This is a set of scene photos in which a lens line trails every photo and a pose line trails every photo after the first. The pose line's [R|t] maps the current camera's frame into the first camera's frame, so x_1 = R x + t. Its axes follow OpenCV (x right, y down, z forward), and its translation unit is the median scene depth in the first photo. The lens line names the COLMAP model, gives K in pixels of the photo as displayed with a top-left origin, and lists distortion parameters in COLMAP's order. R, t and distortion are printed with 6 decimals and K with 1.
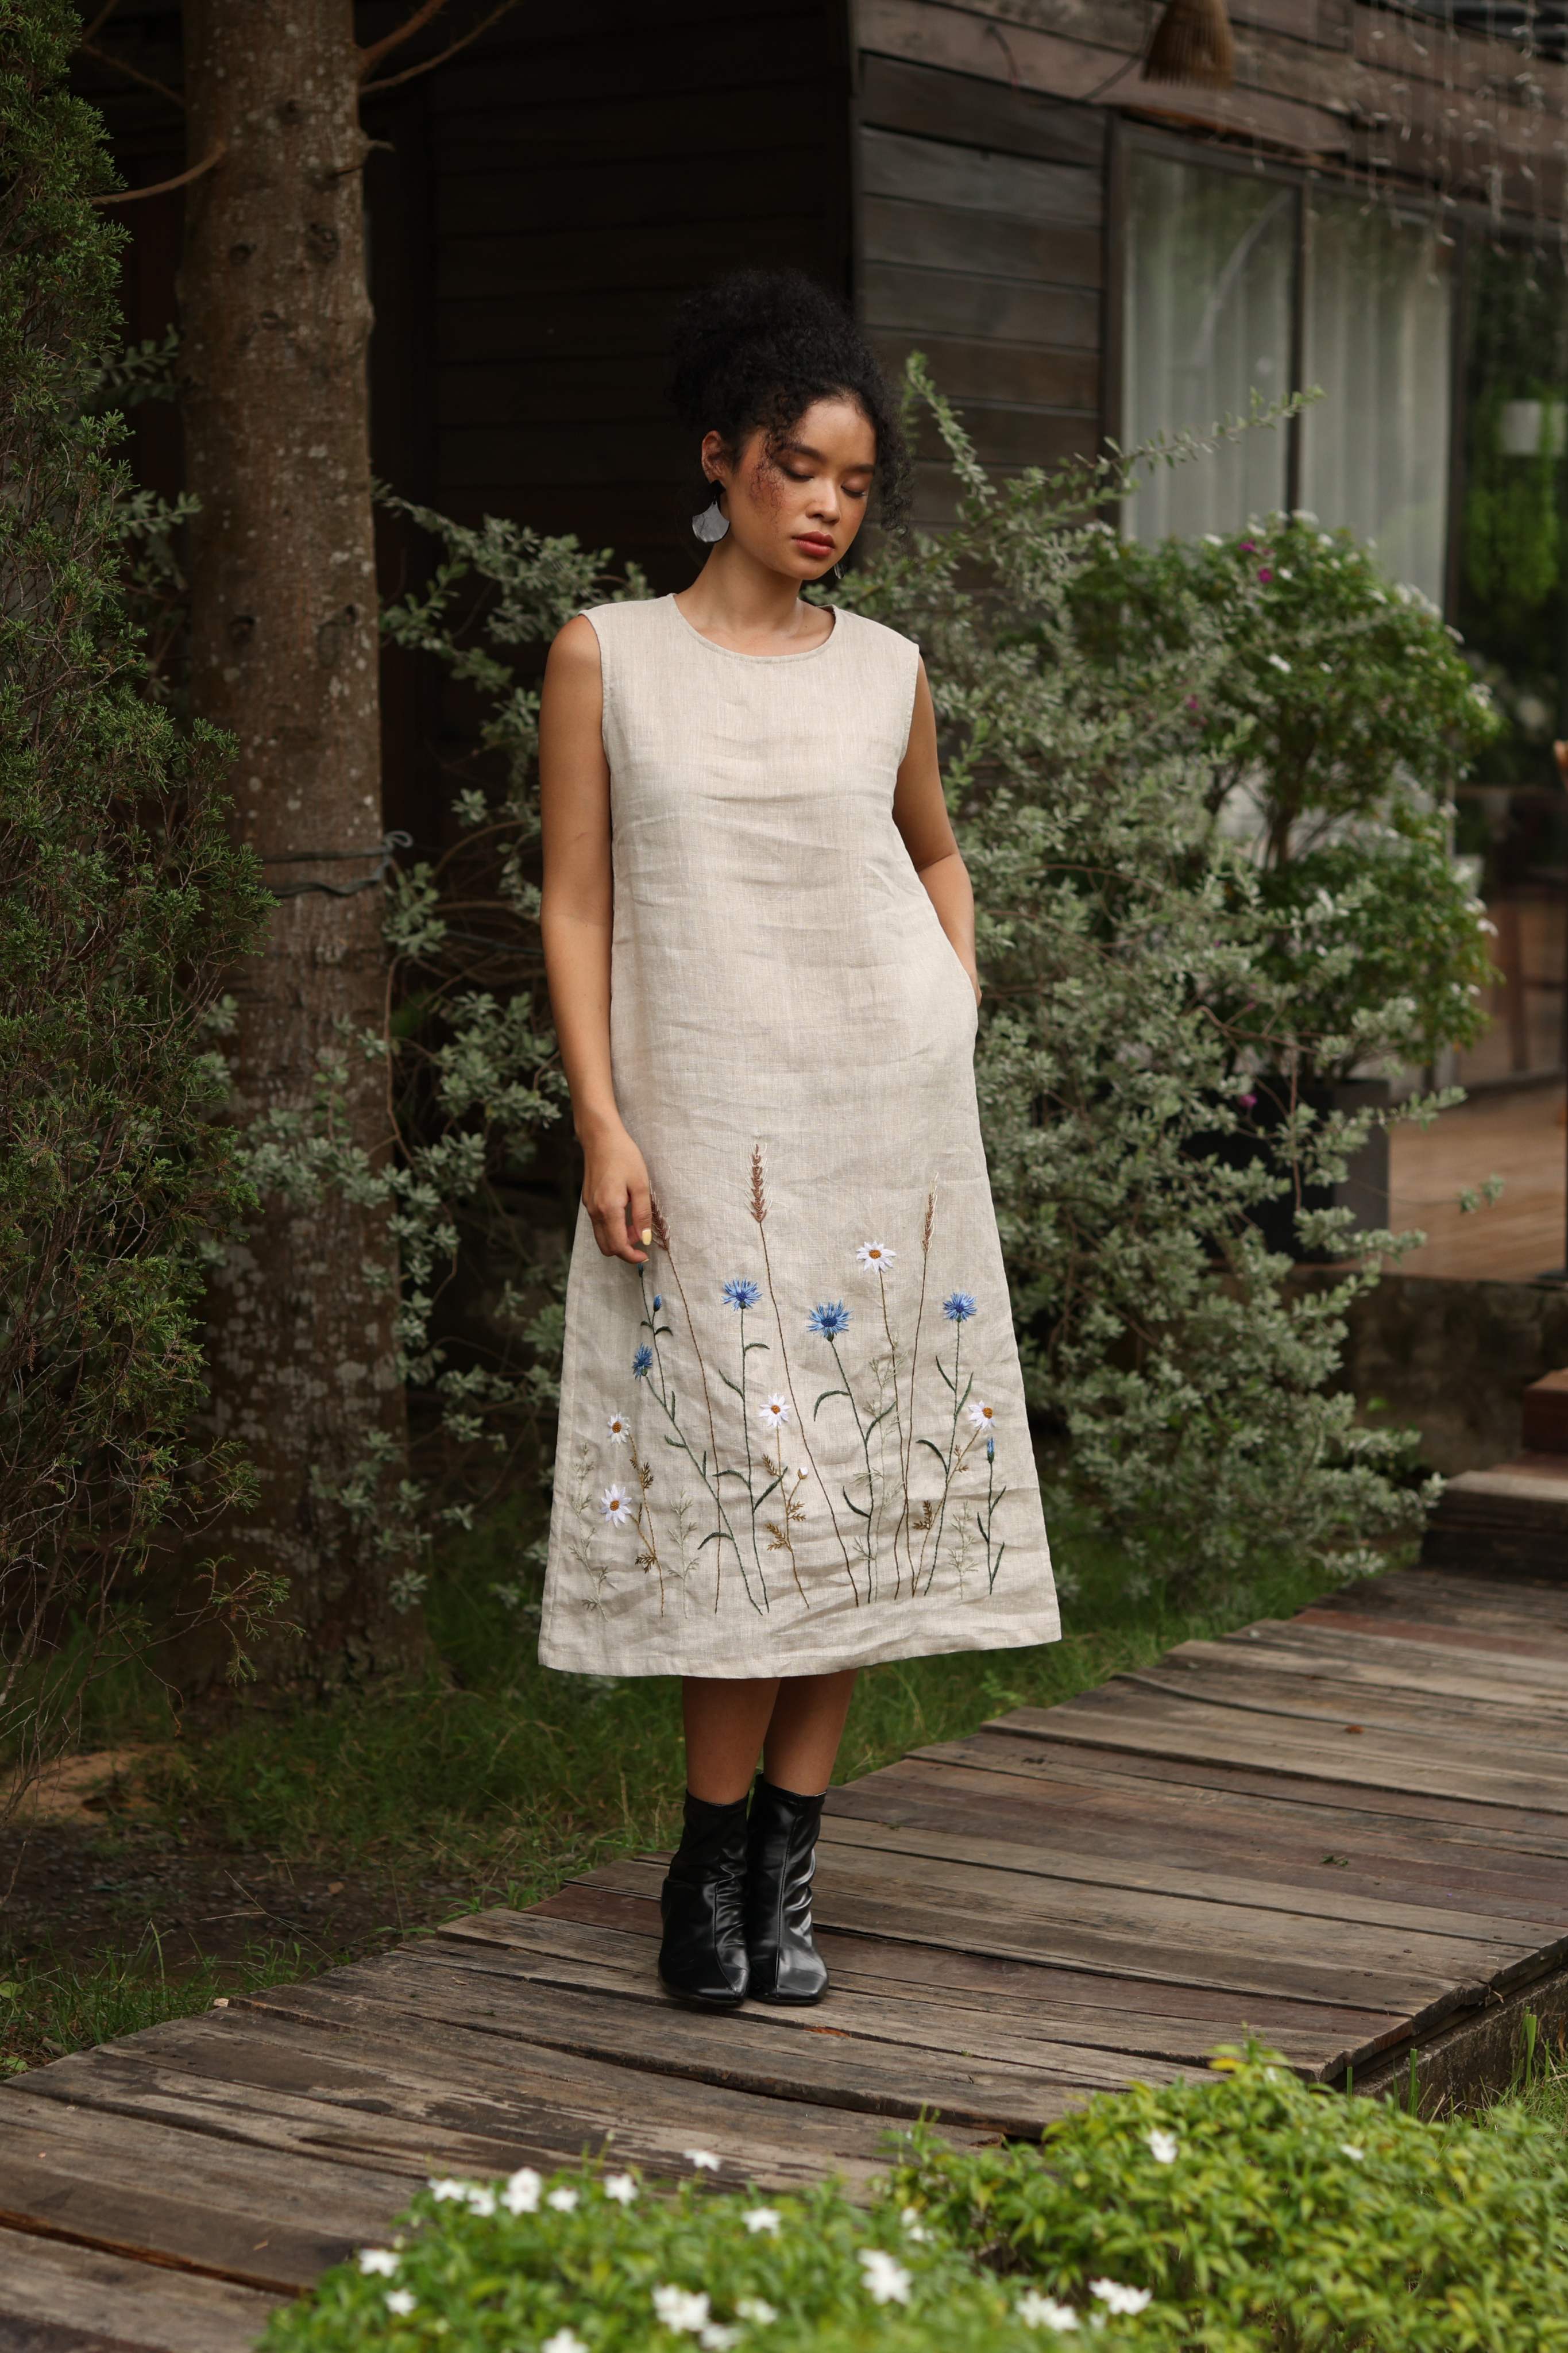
lens RADIAL K [[4854.3, 0, 659.5], [0, 4854.3, 1121.4], [0, 0, 1]] dist [-0.042772, 0.051318]
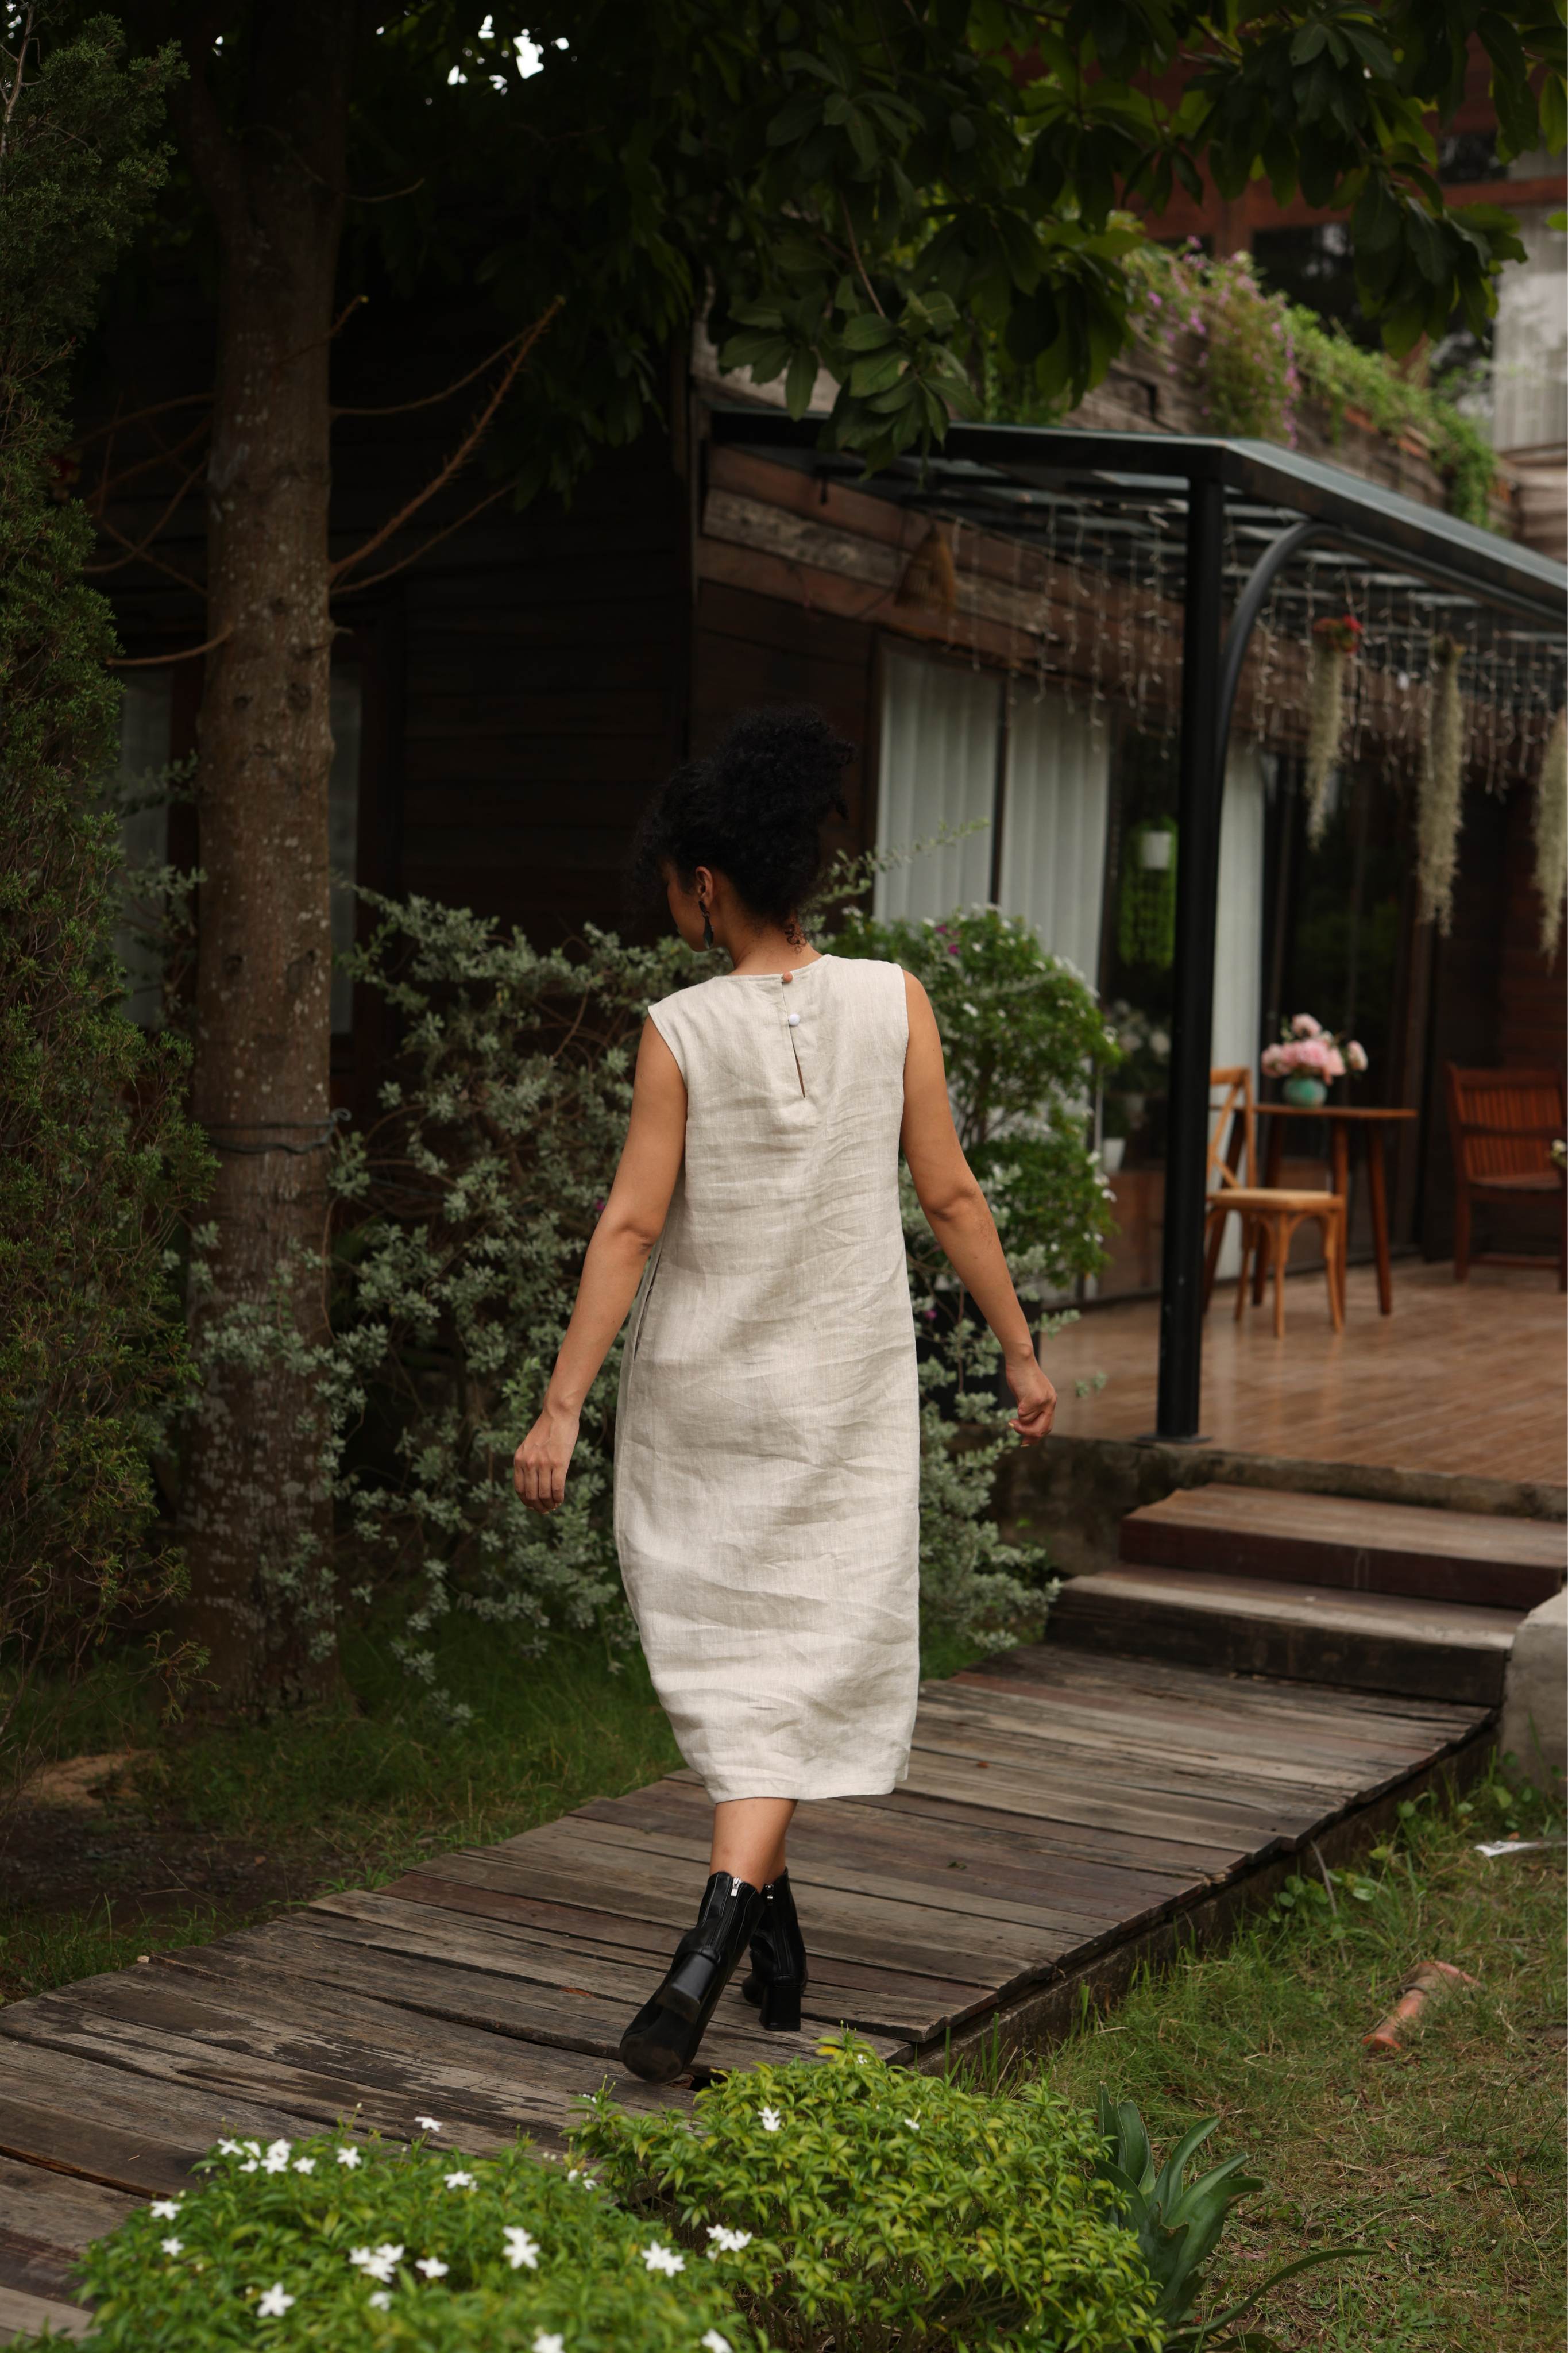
lens RADIAL K [[3239.3, 0, 766.9], [0, 3239.3, 1157.8], [0, 0, 1]] dist [-0.015981, 0.003979]
pose [[0.998373, 0.031933, 0.047239, 0.027308], [-0.030036, 0.998734, -0.040341, -0.011043], [-0.048468, 0.038856, 0.998069, 0.045088]]
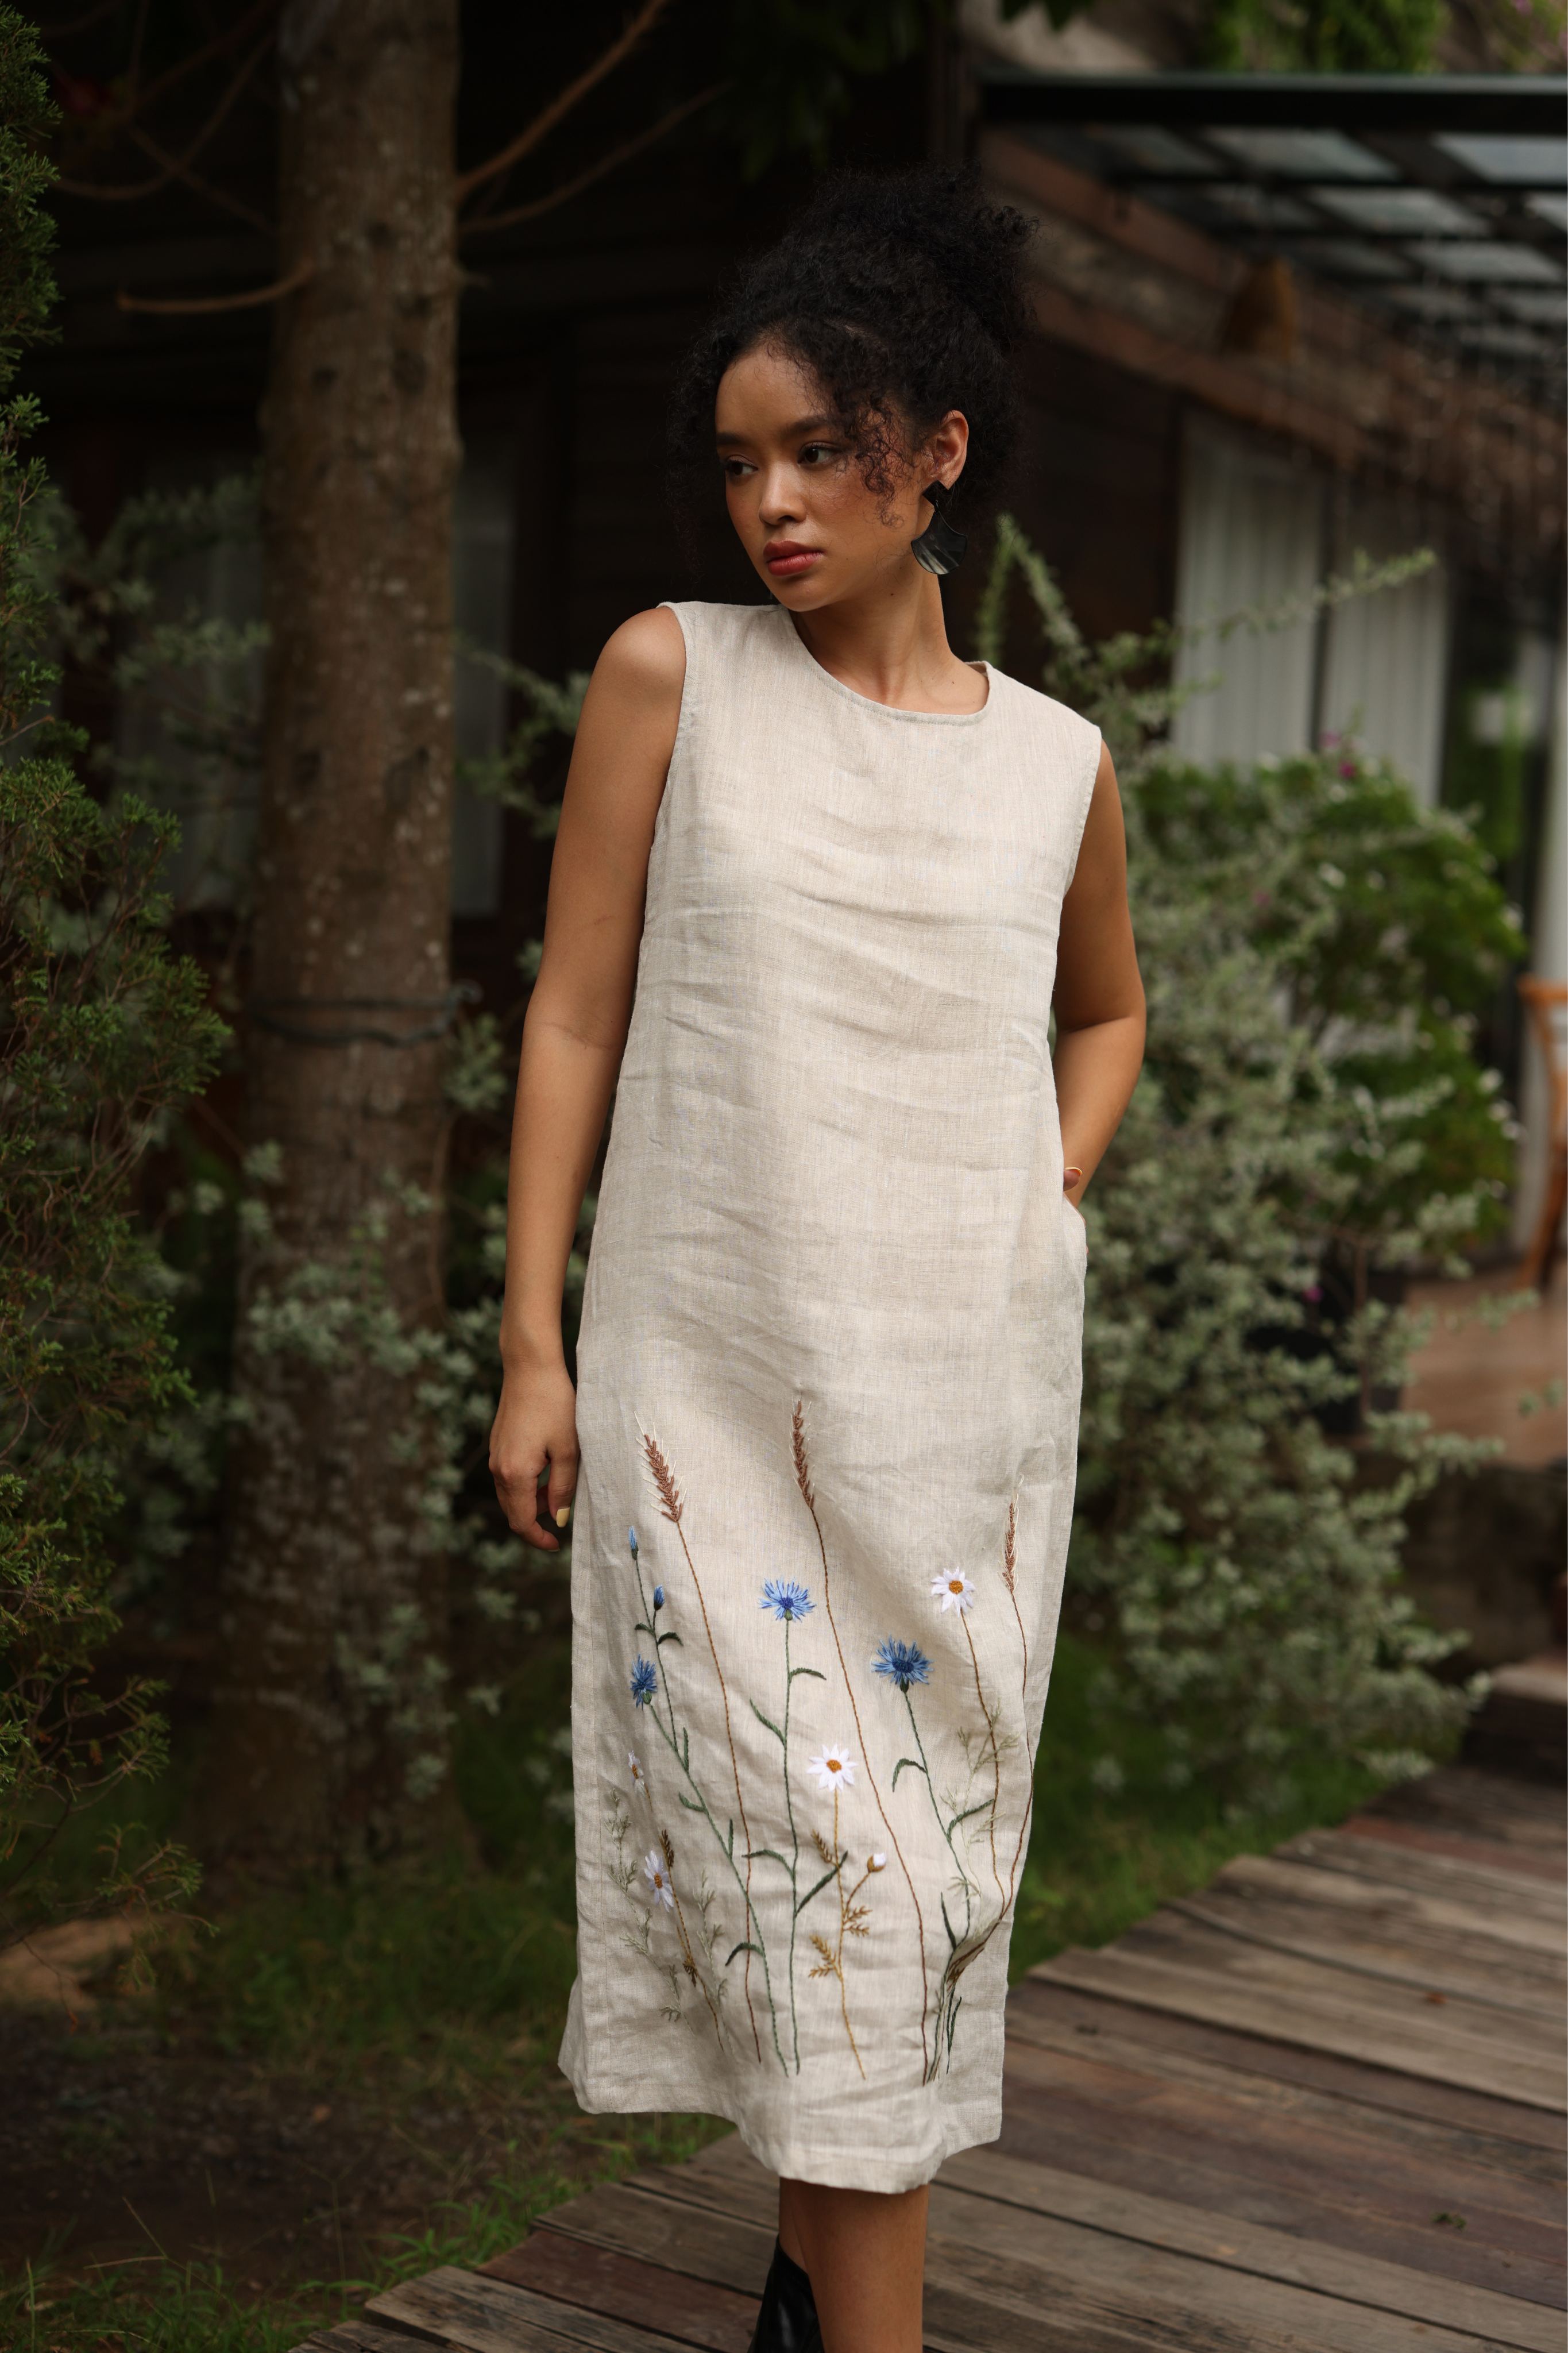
lens RADIAL K [[3200.7, 0, 784.0], [0, 3200.7, 1176.5], [0, 0, 1]] dist [-0.009887, 0.039362]
pose [[0.998987, 0.044981, 0.001440, 0.011635], [-0.044943, 0.998795, -0.019737, -0.011152], [-0.002326, 0.019653, 0.999804, 0.361482]]
